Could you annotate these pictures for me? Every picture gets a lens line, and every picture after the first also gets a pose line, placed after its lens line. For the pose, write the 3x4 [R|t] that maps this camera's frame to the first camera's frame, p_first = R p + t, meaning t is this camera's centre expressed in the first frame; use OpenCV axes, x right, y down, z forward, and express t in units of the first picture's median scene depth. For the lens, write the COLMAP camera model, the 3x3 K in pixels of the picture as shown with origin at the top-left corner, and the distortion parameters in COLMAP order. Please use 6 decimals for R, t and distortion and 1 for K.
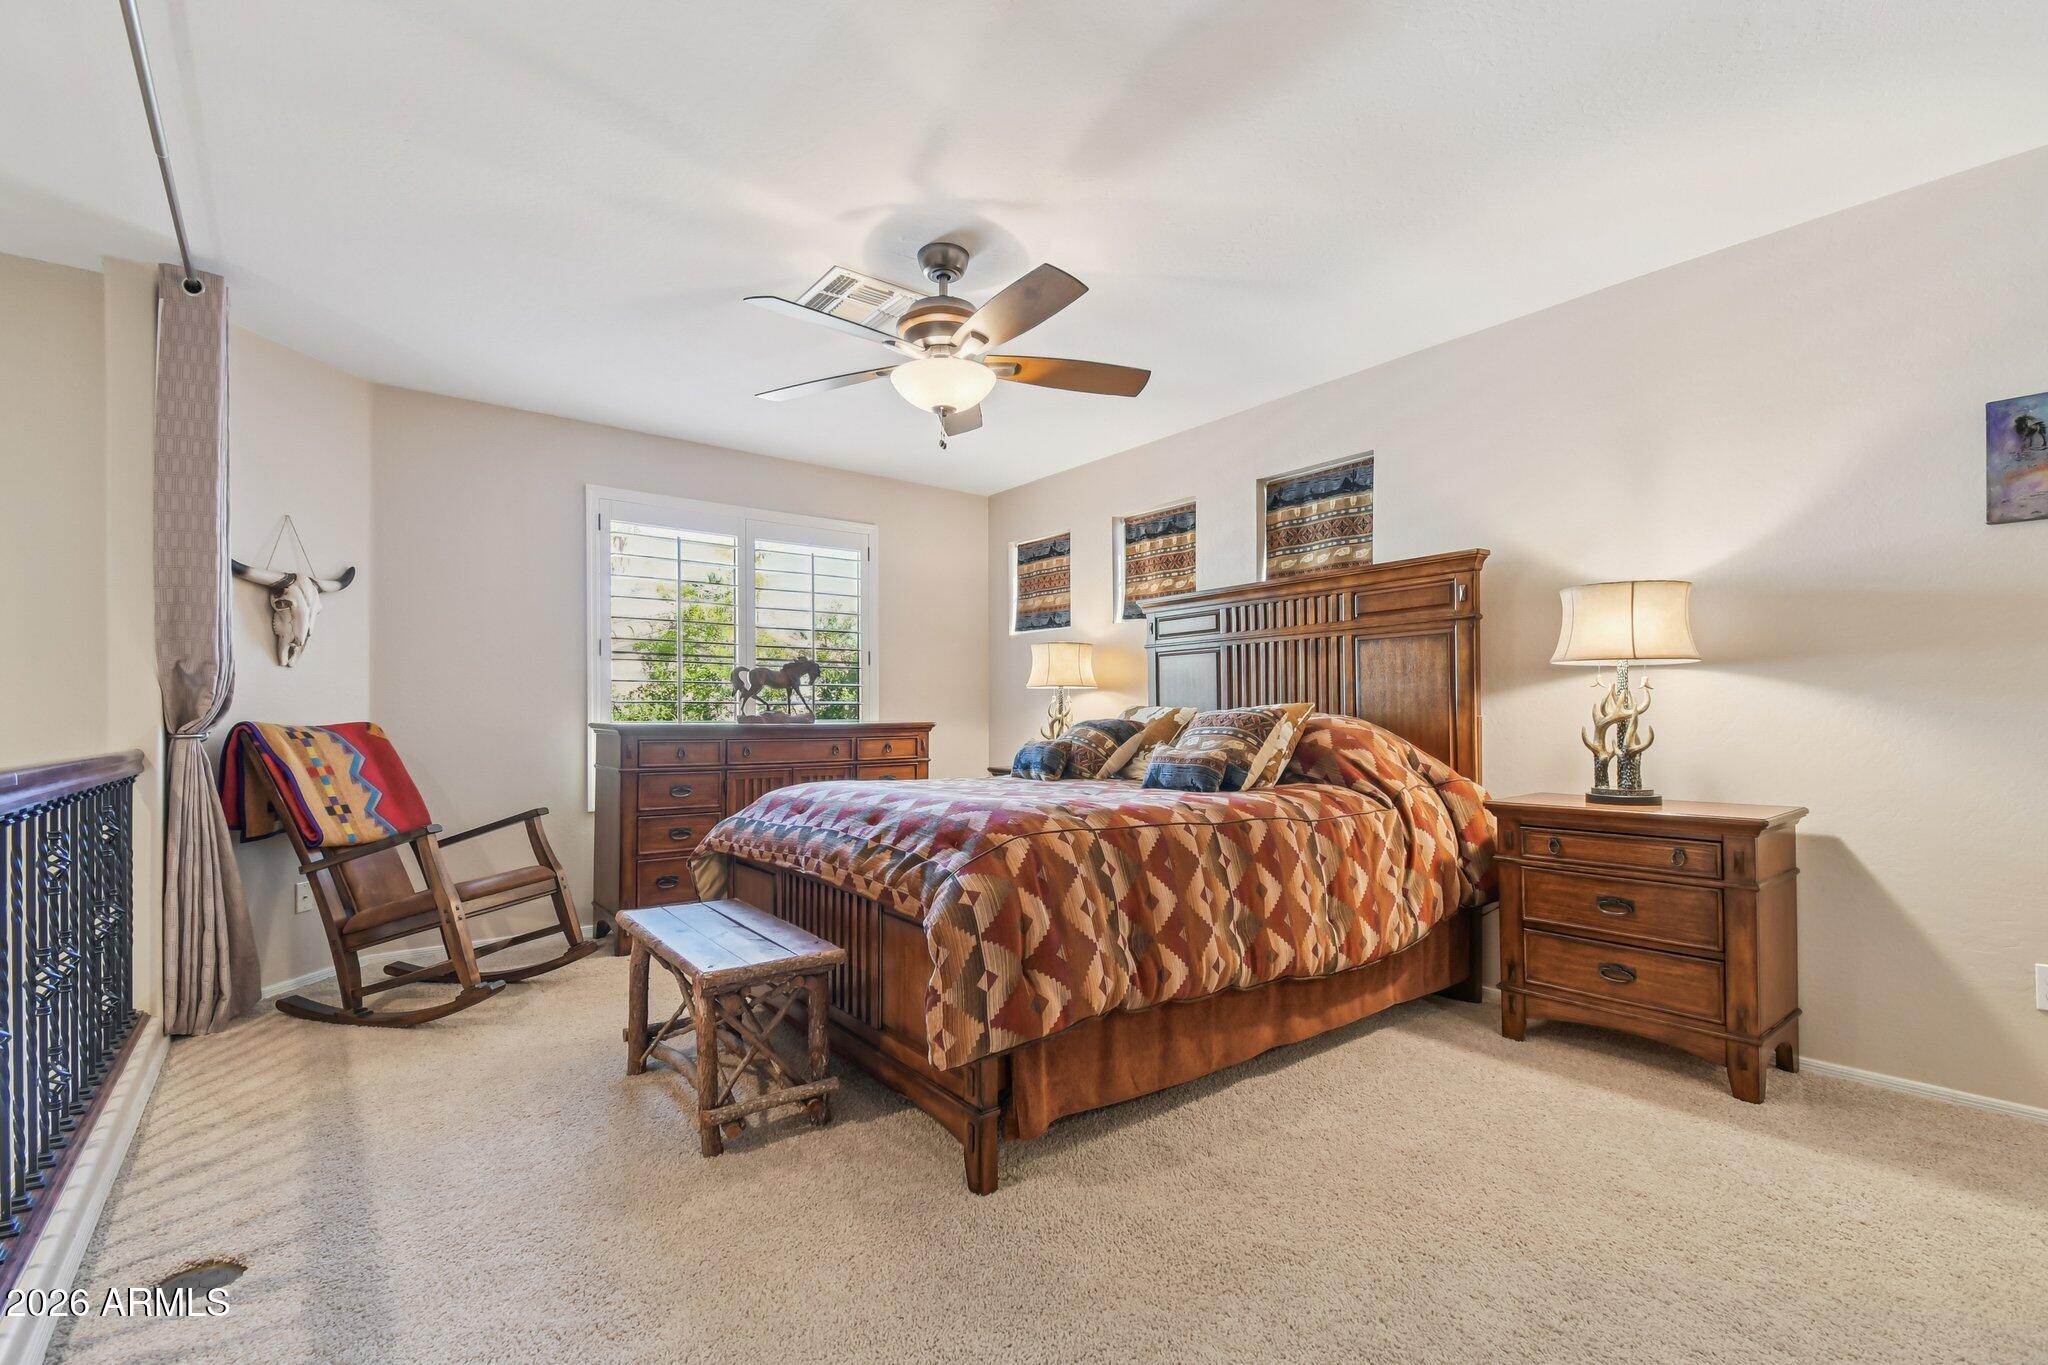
lens RADIAL K [[919.2, 0, 1023.1], [0, 919.2, 699.7], [0, 0, 1]] dist [-0.010379, -0.000661]
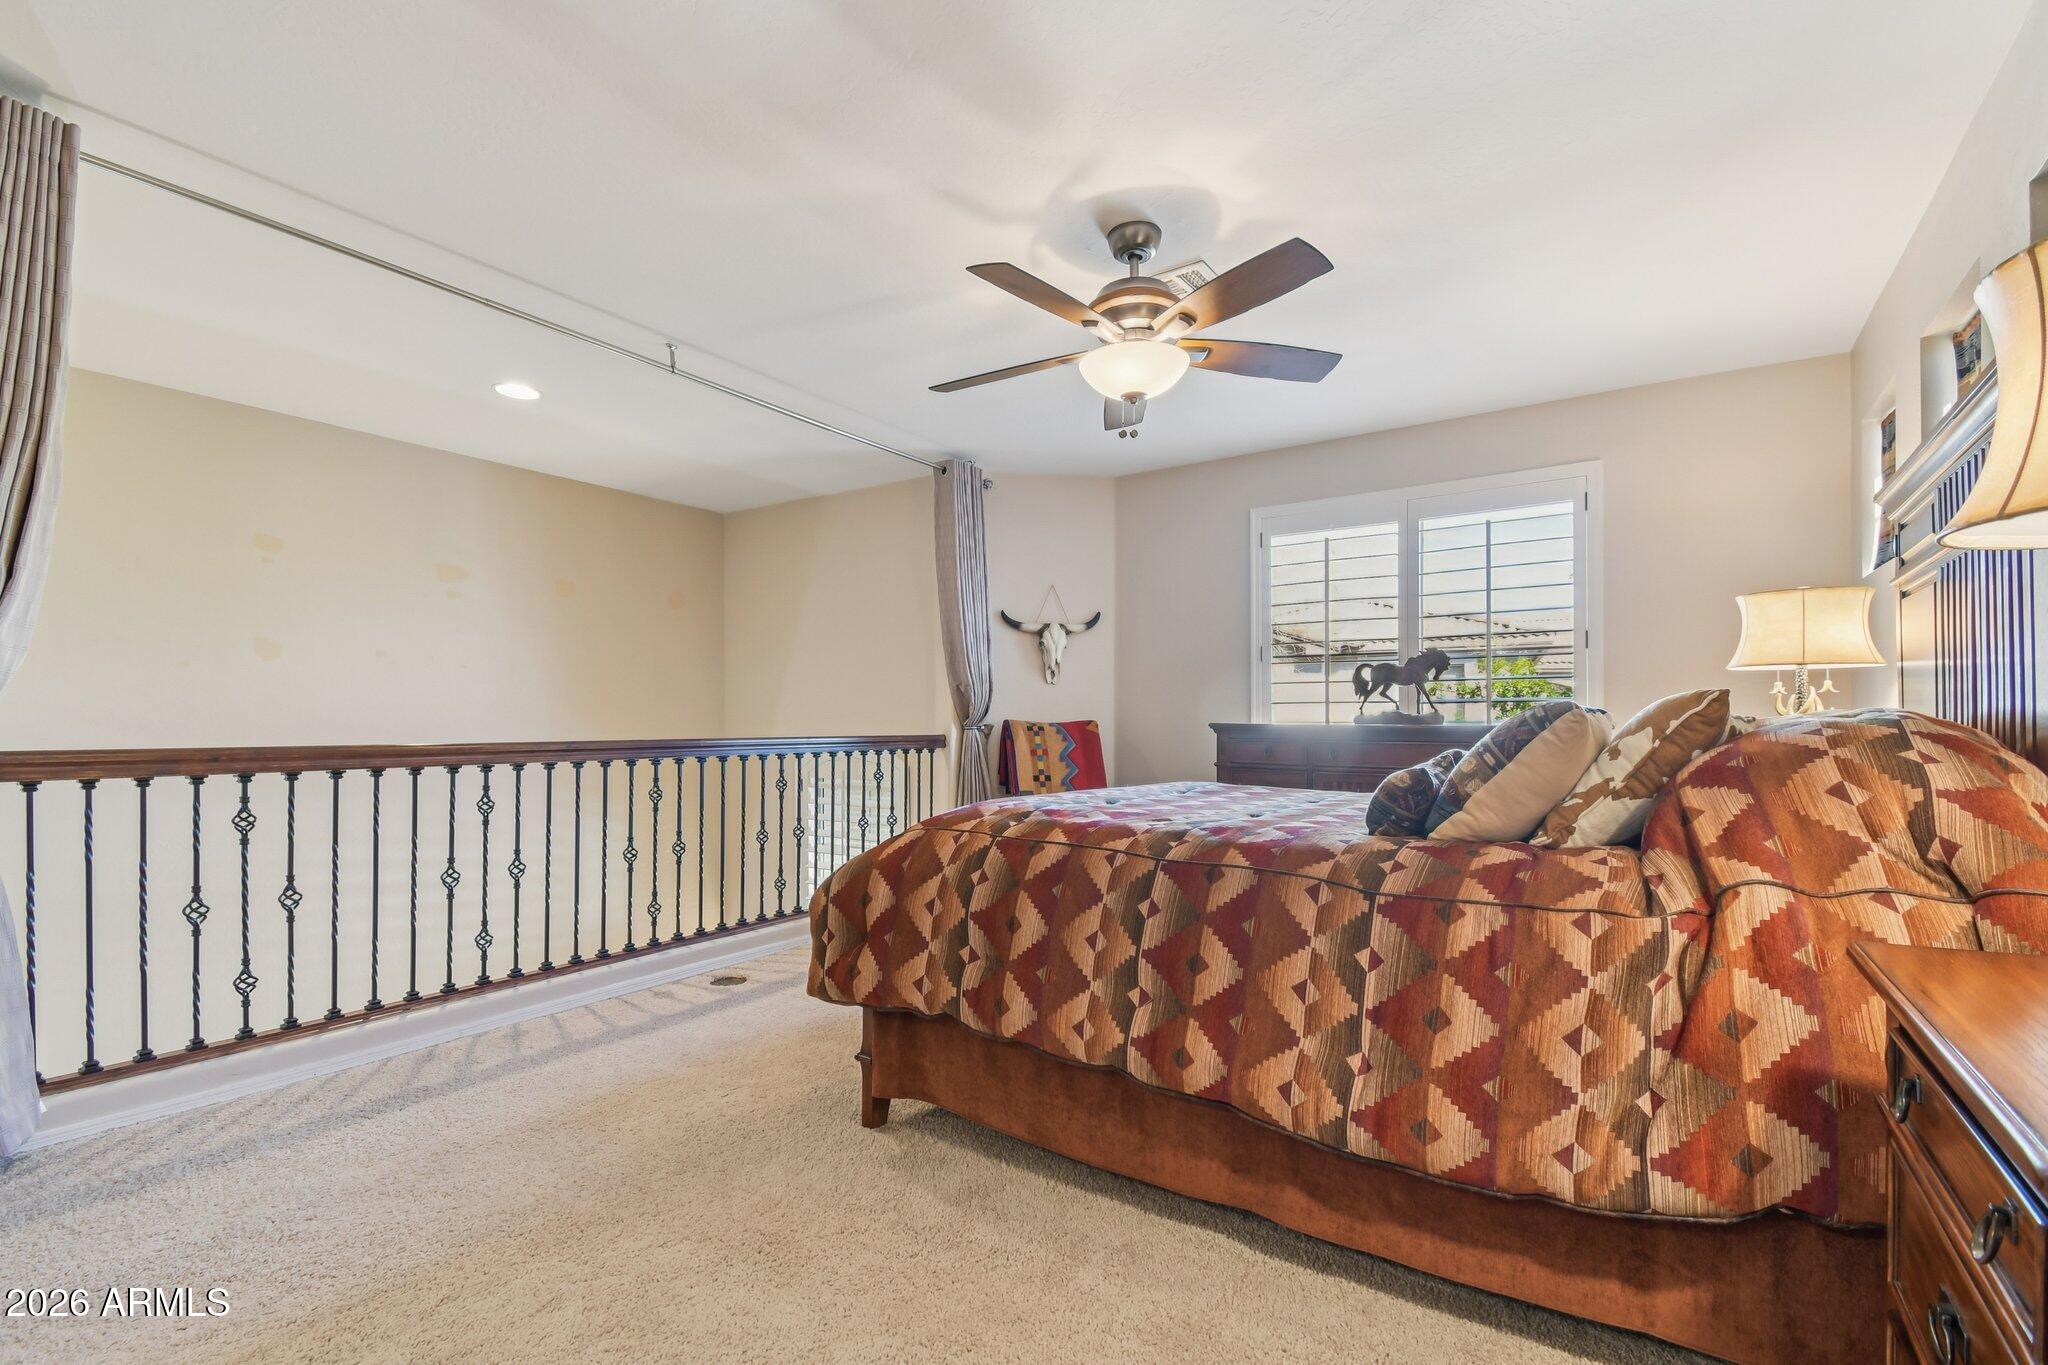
lens RADIAL K [[919.2, 0, 1020.1], [0, 919.2, 710.6], [0, 0, 1]] dist [-0.010379, -0.000661]
pose [[0.287998, -0.007724, -0.957600, 0.696203], [0.023129, 0.999732, -0.001108, 0.009357], [0.957352, -0.021829, 0.288099, 0.526295]]
